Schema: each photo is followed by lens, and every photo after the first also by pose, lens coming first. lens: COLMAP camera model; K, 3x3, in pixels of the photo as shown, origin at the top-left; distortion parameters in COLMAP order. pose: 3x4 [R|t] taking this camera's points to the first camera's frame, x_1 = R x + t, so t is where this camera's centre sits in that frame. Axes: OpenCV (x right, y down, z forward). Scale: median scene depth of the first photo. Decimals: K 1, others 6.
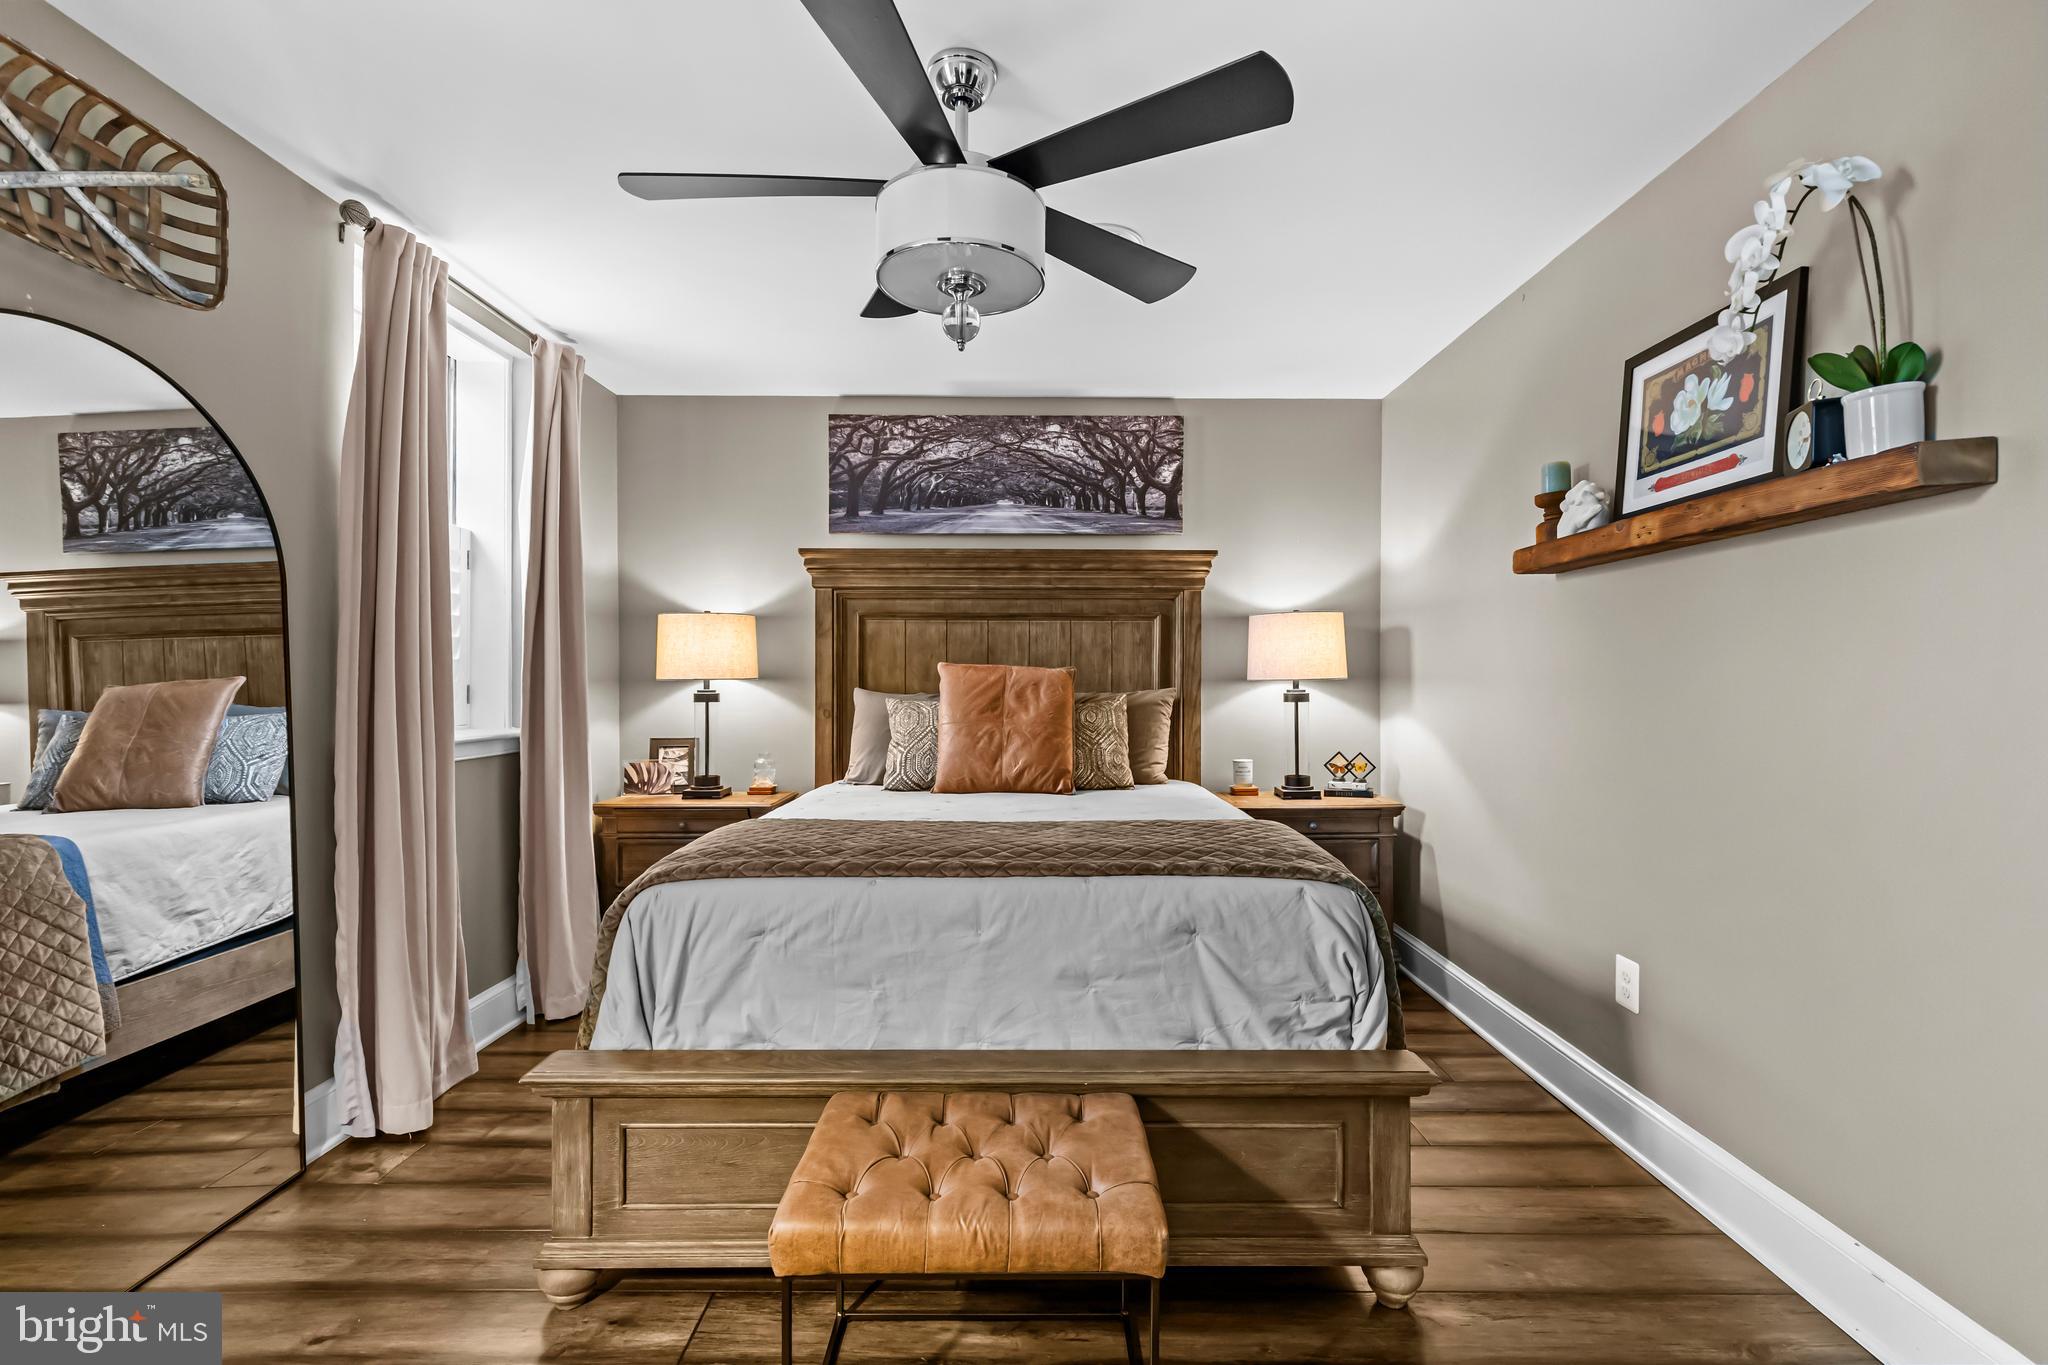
lens RADIAL K [[939.4, 0, 1045.3], [0, 939.4, 677.1], [0, 0, 1]] dist [0.013593, -0.000222]
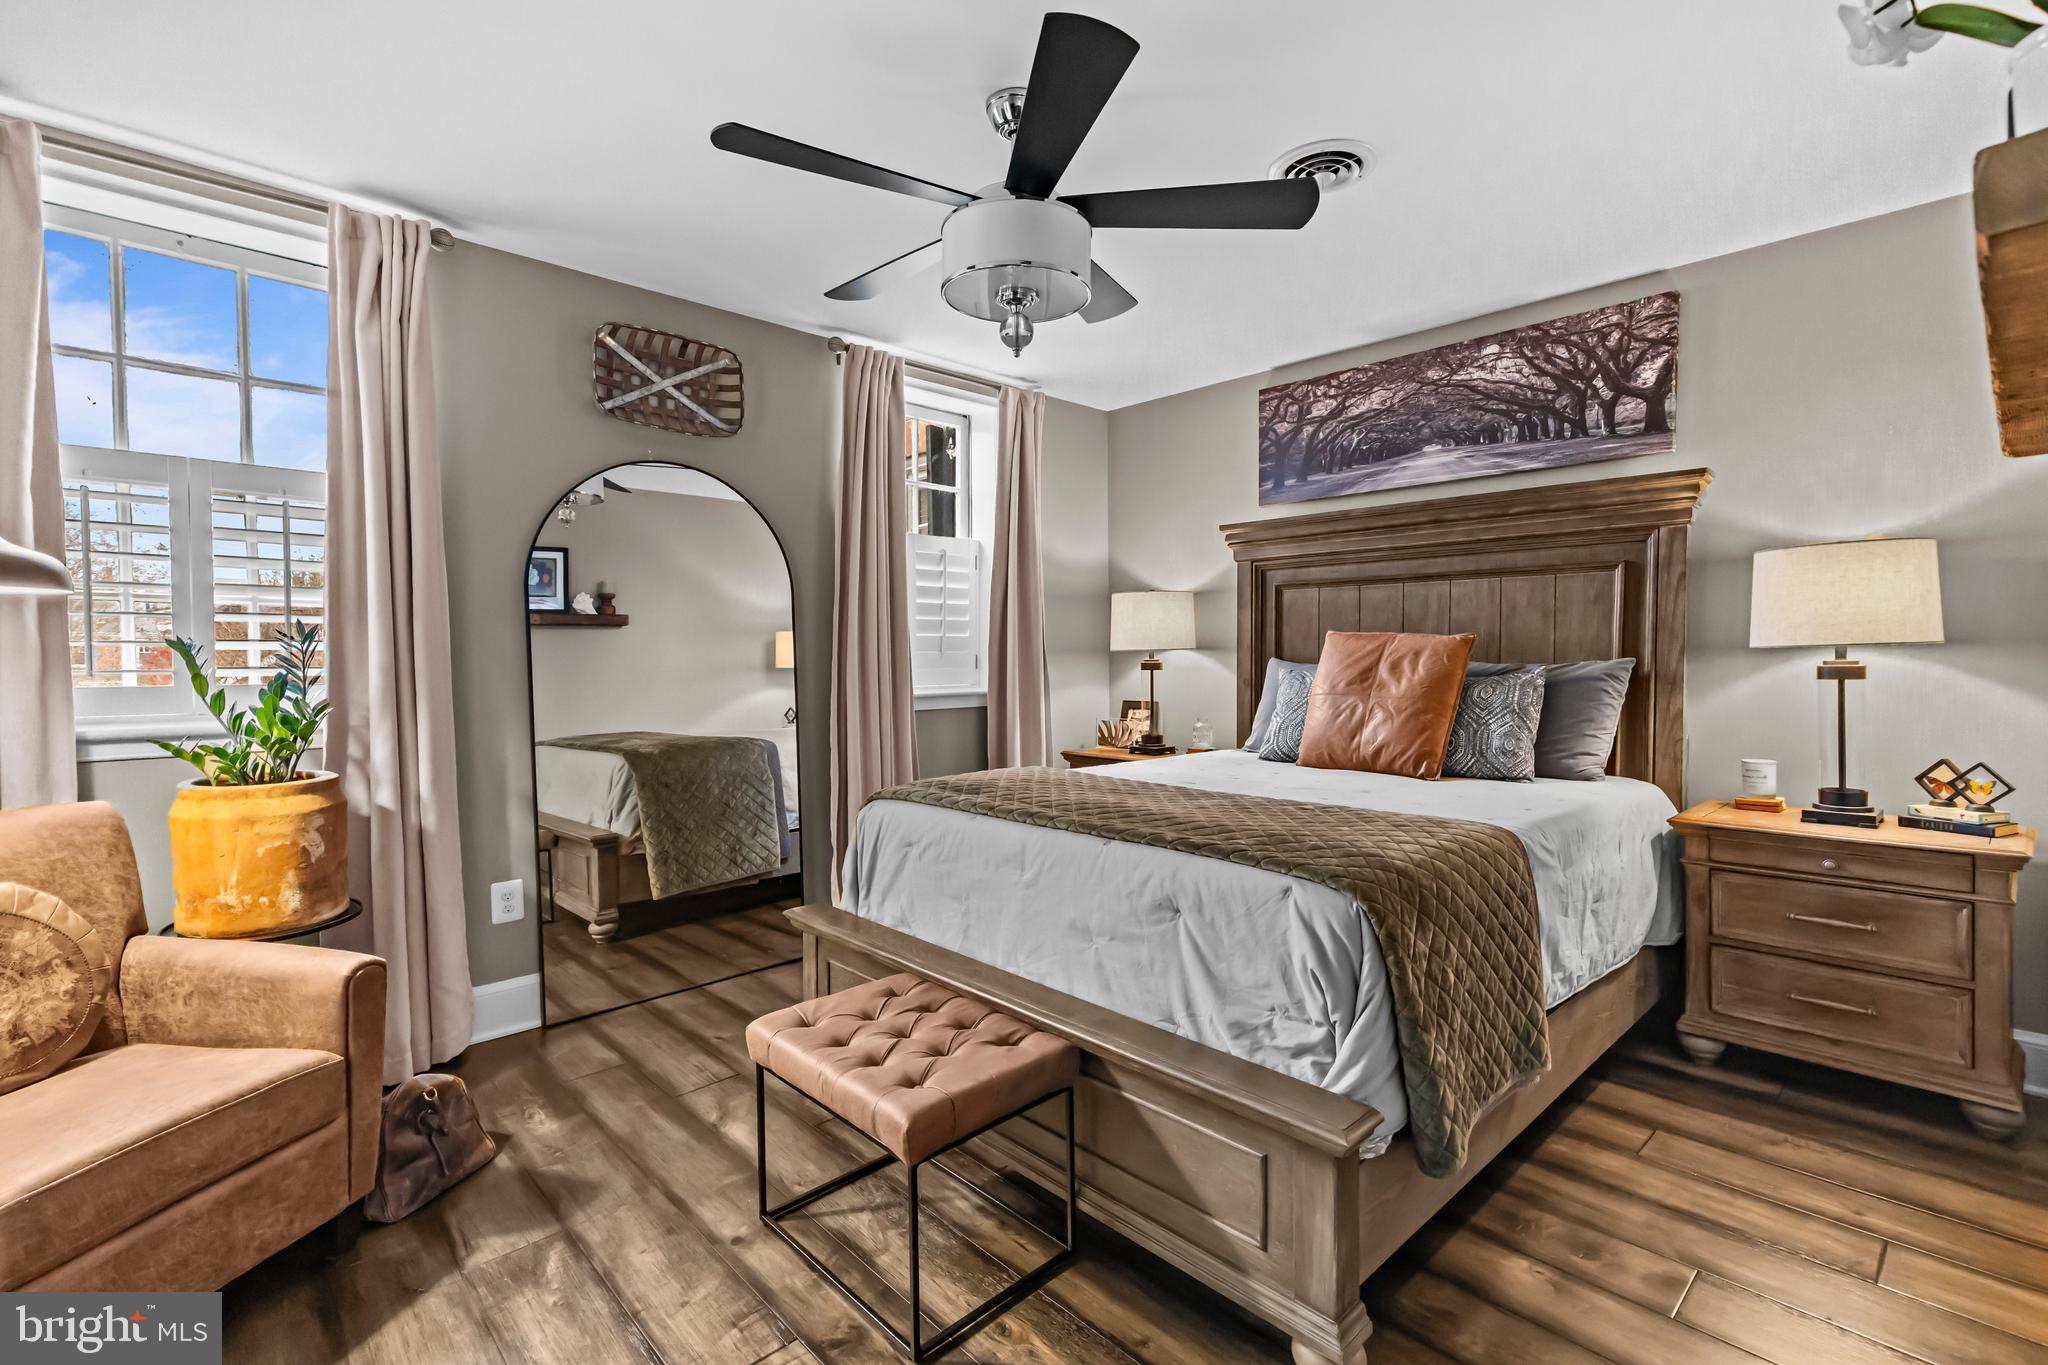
lens RADIAL K [[941.5, 0, 1020.1], [0, 941.5, 669.3], [0, 0, 1]] dist [0.009647, -0.000582]
pose [[0.674019, 0.009388, -0.738654, 0.370127], [0.006732, 0.999800, 0.018851, 0.003143], [0.738683, -0.017679, 0.673821, 0.117783]]
